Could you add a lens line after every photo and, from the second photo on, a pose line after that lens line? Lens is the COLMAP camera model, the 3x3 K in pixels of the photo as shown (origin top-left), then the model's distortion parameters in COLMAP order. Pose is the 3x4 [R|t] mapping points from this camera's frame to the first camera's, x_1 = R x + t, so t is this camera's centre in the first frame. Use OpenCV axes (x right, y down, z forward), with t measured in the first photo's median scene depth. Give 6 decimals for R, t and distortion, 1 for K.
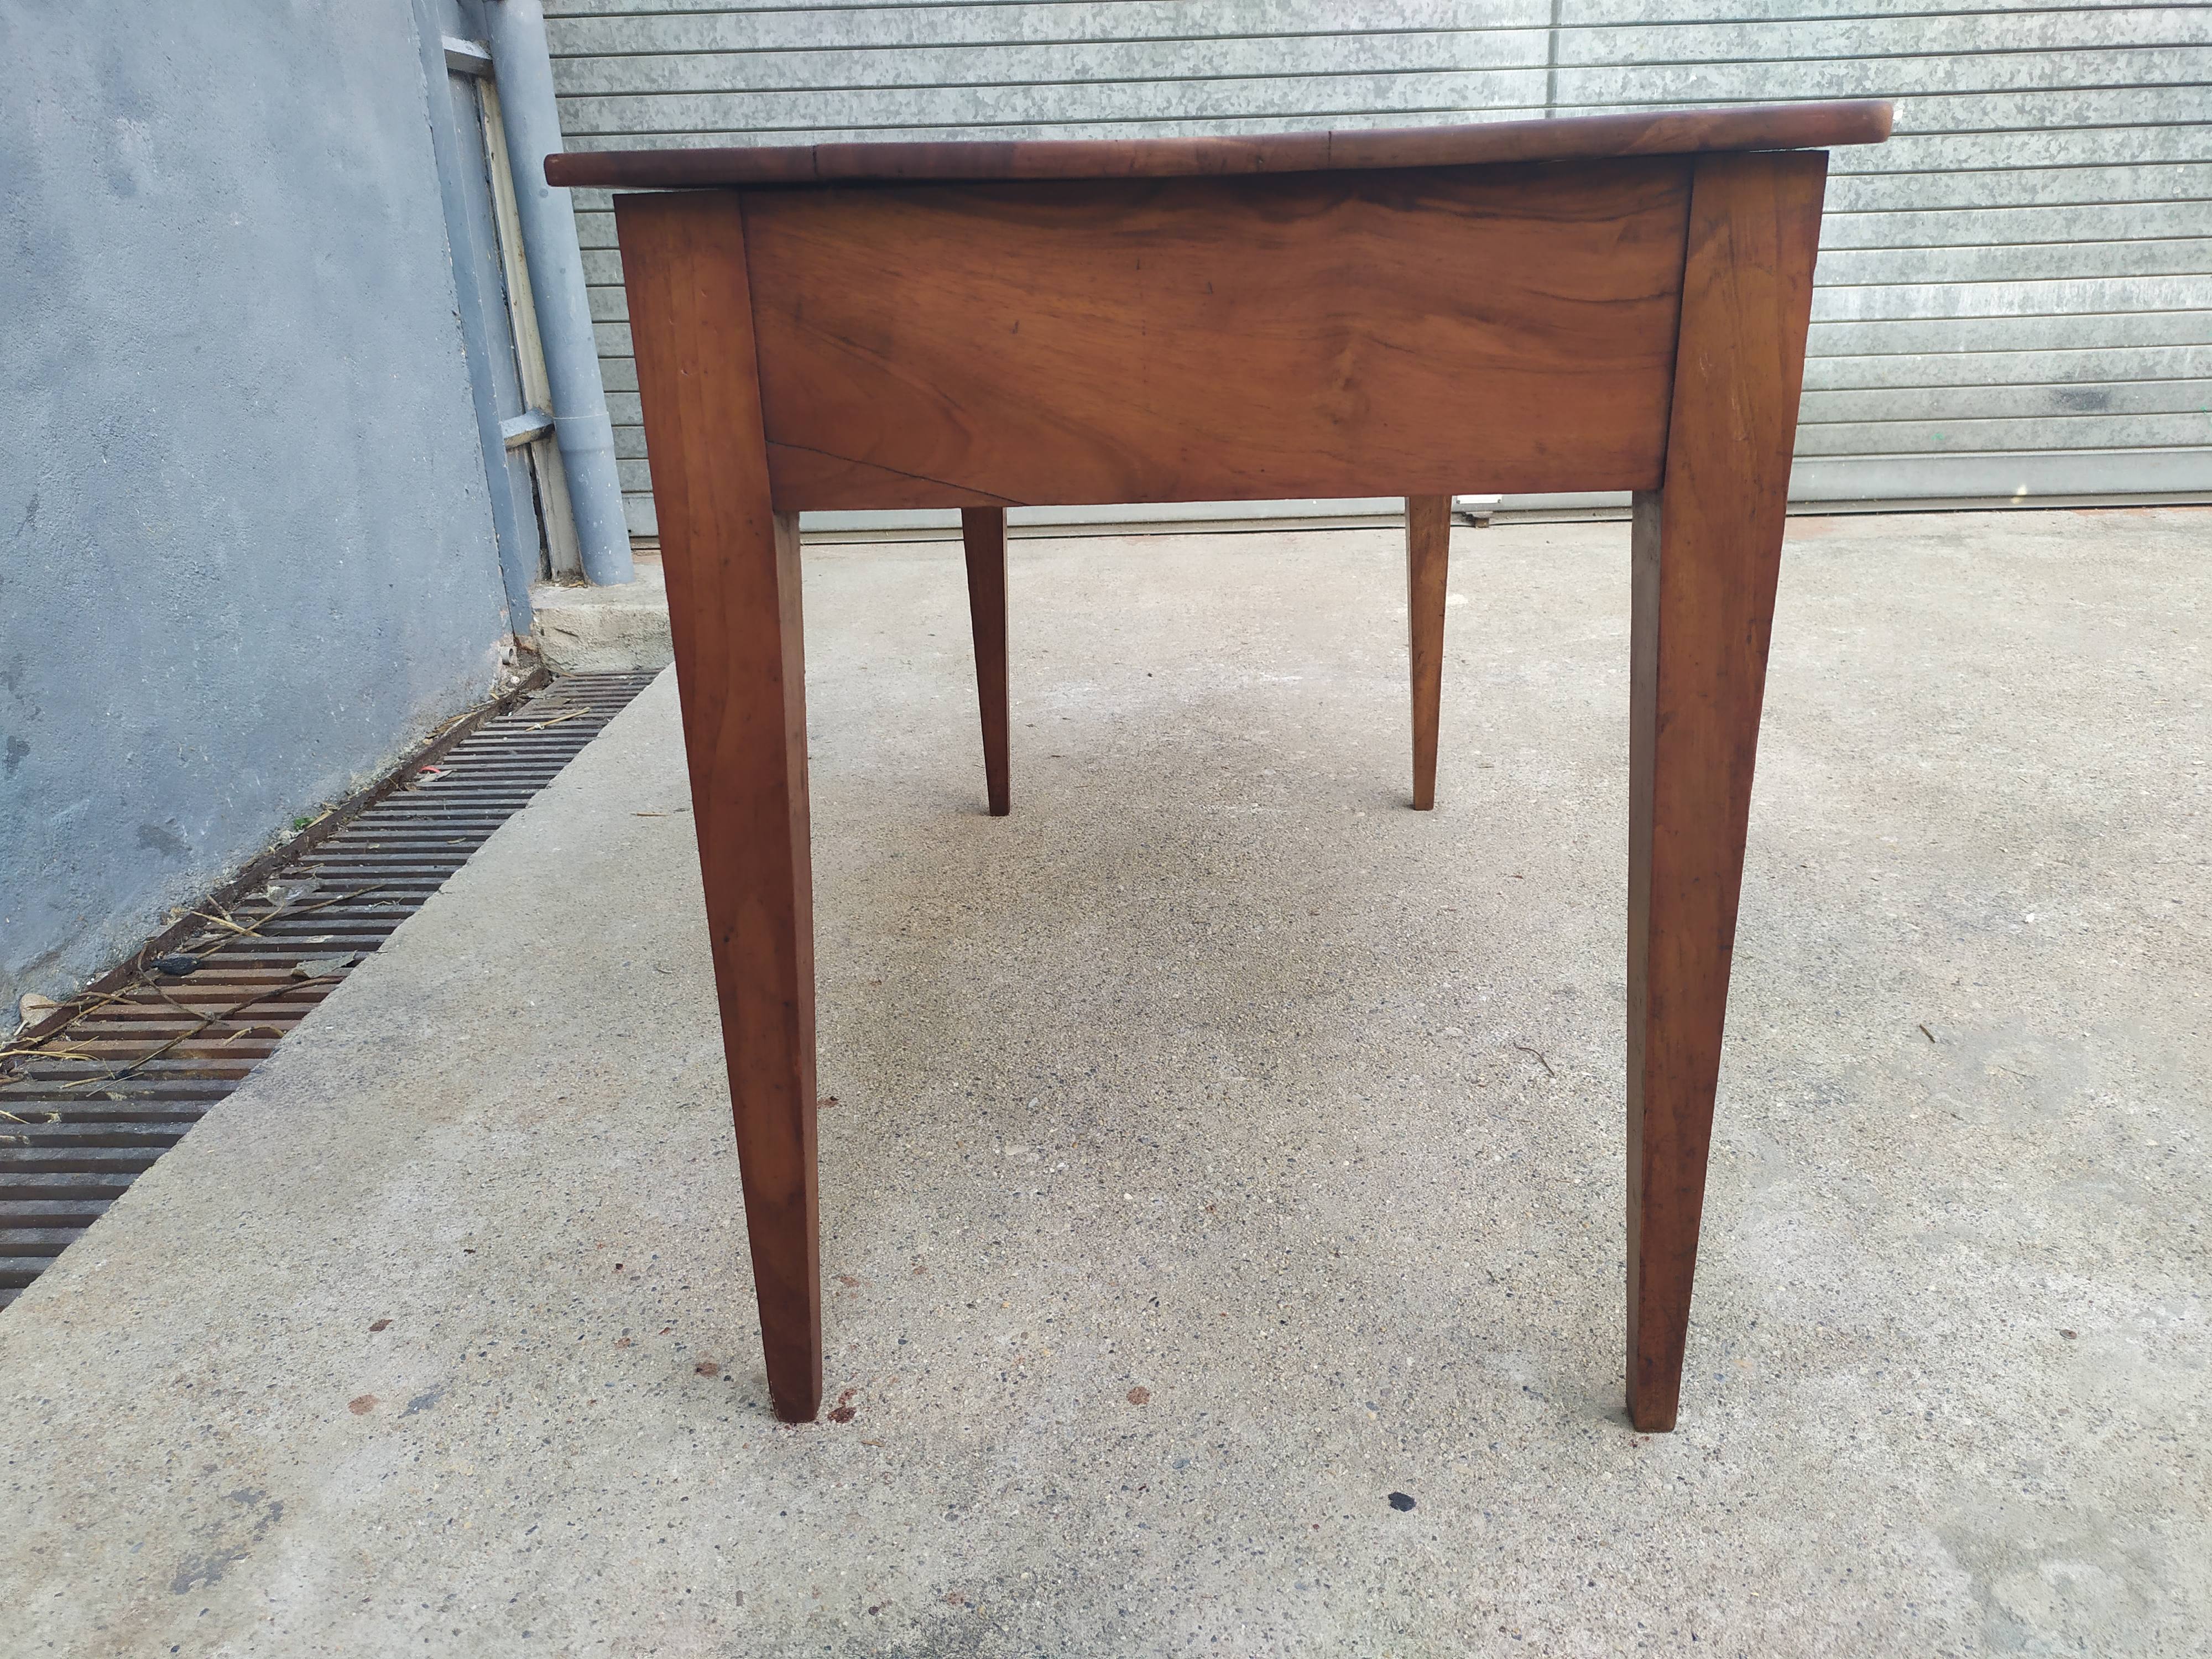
lens RADIAL K [[1642.8, 0, 1114.7], [0, 1642.8, 829.0], [0, 0, 1]] dist [0.063094, -0.071199]
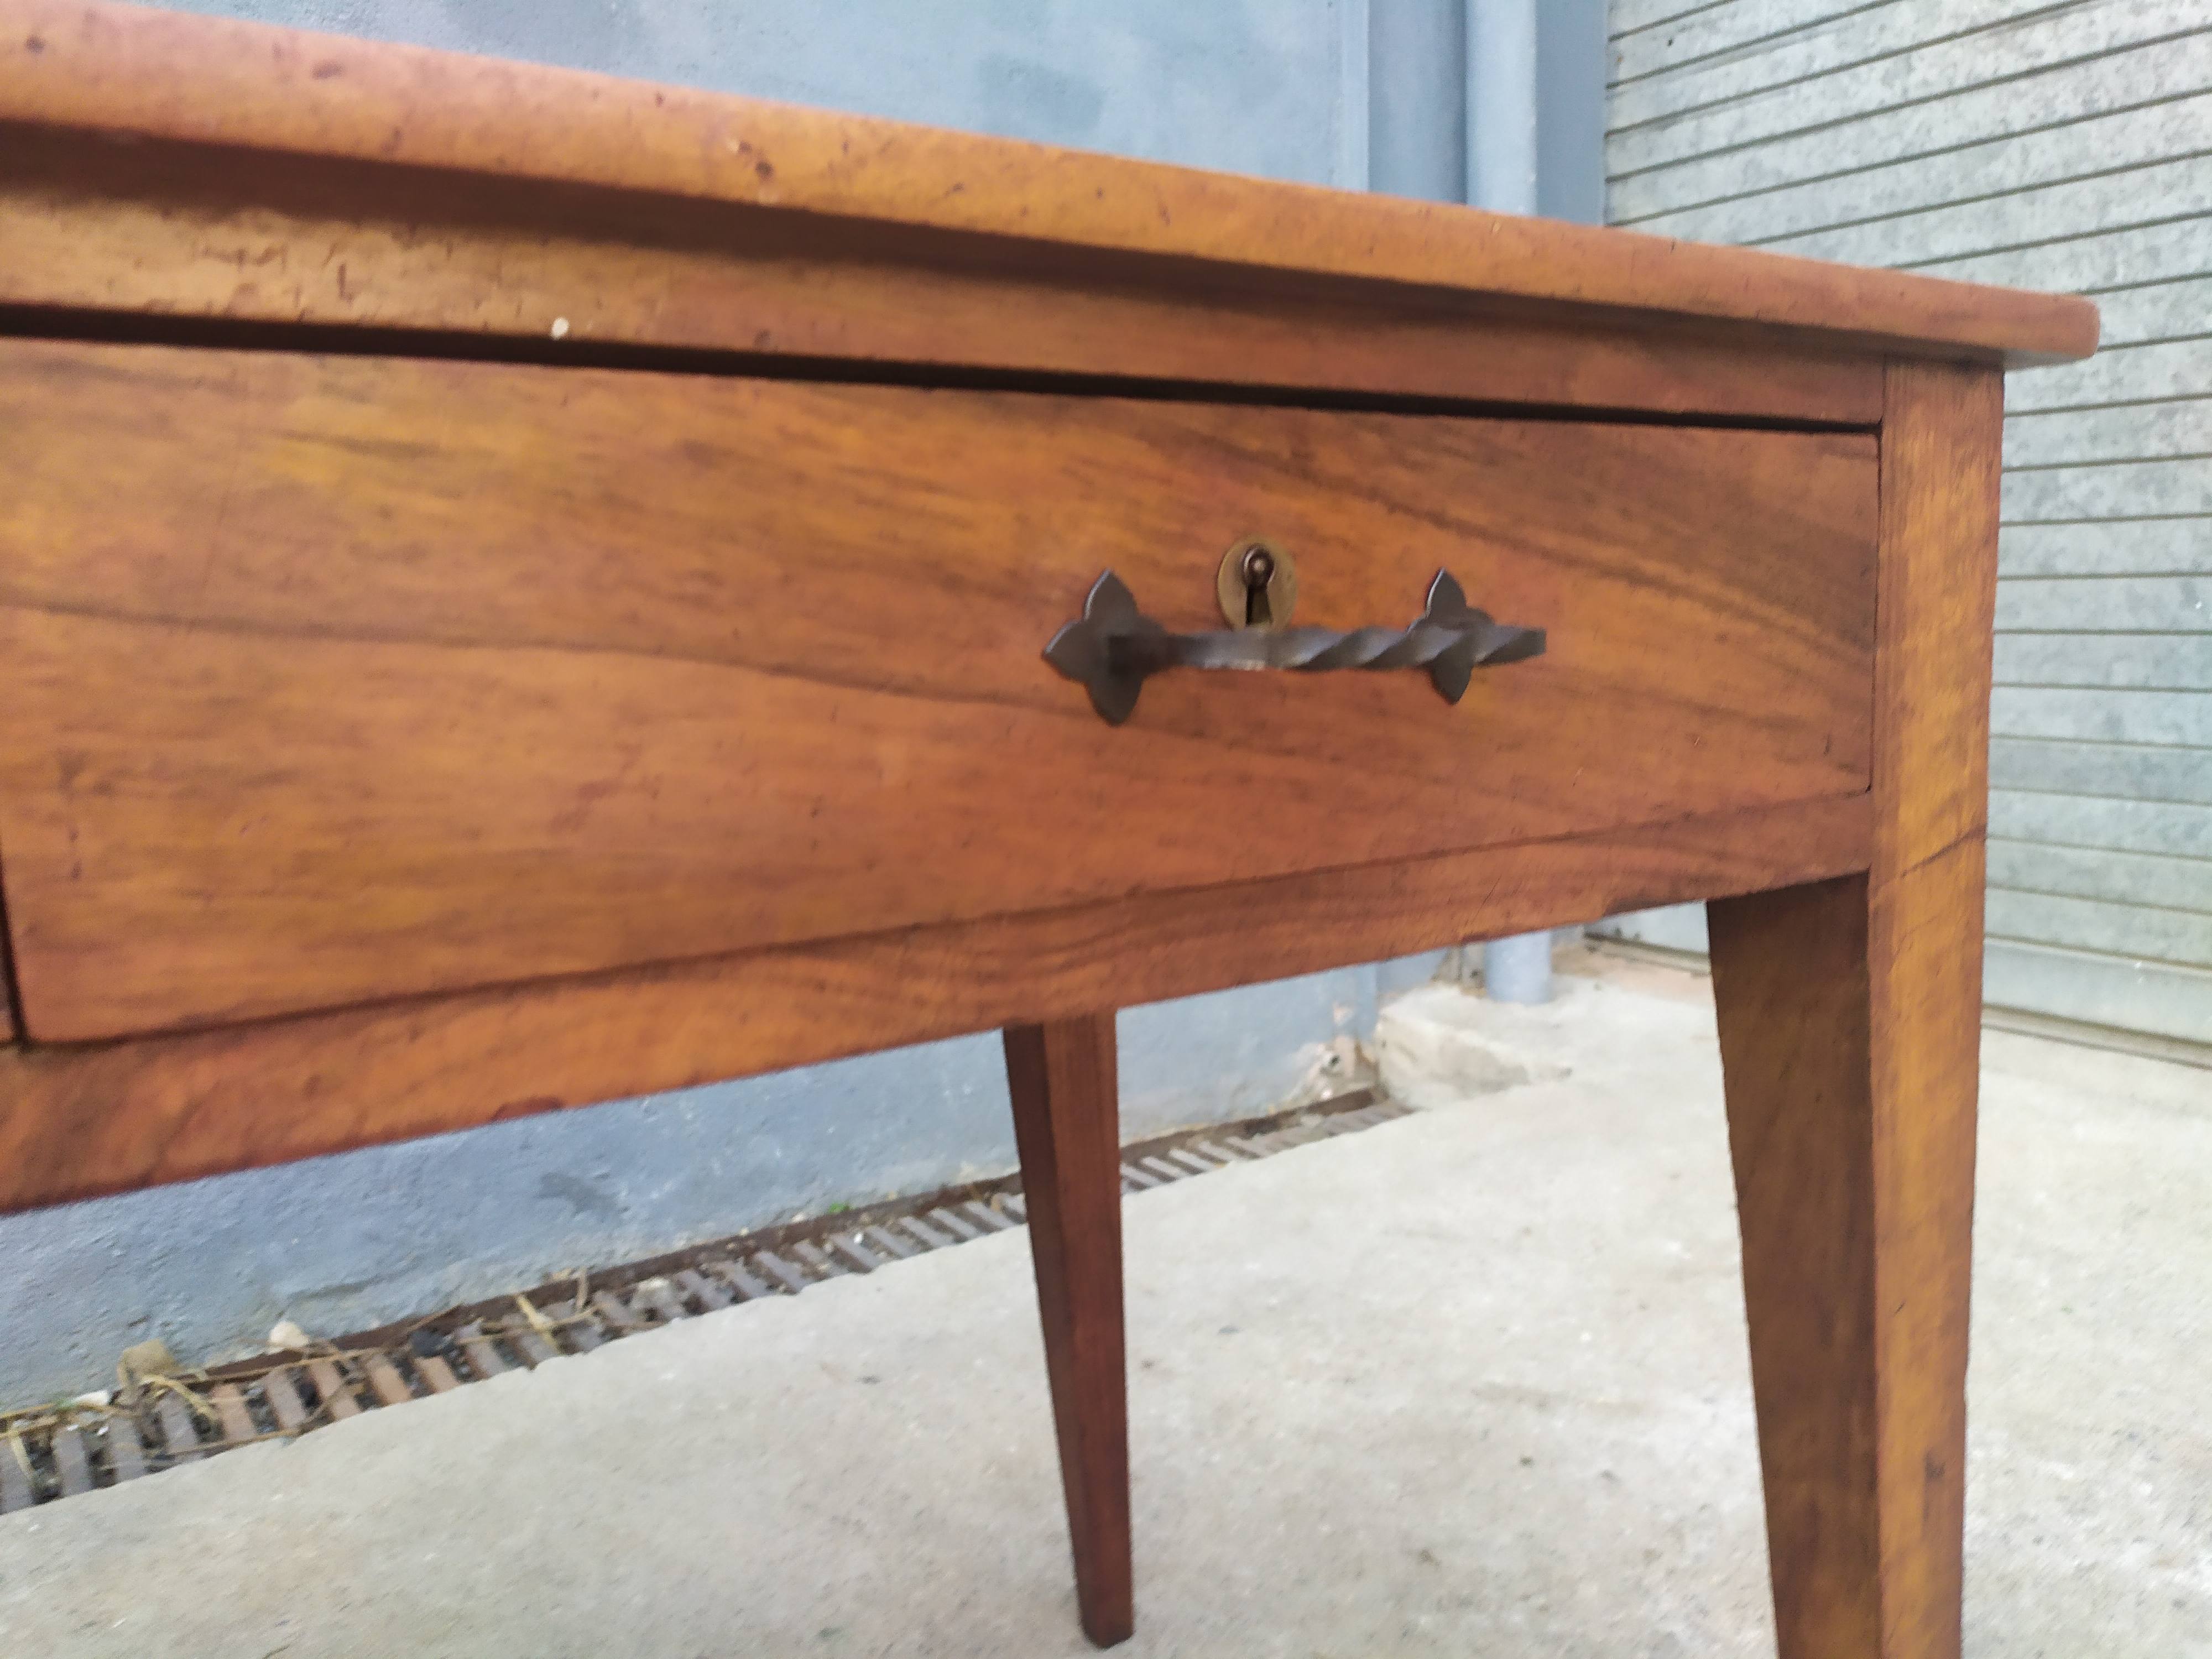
lens RADIAL K [[1641.2, 0, 1098.9], [0, 1641.2, 815.3], [0, 0, 1]] dist [0.033135, -0.037785]
pose [[0.584089, 0.119546, -0.802838, 0.315614], [-0.275260, 0.959657, -0.057363, -0.231061], [0.763591, 0.254494, 0.593432, 0.652439]]
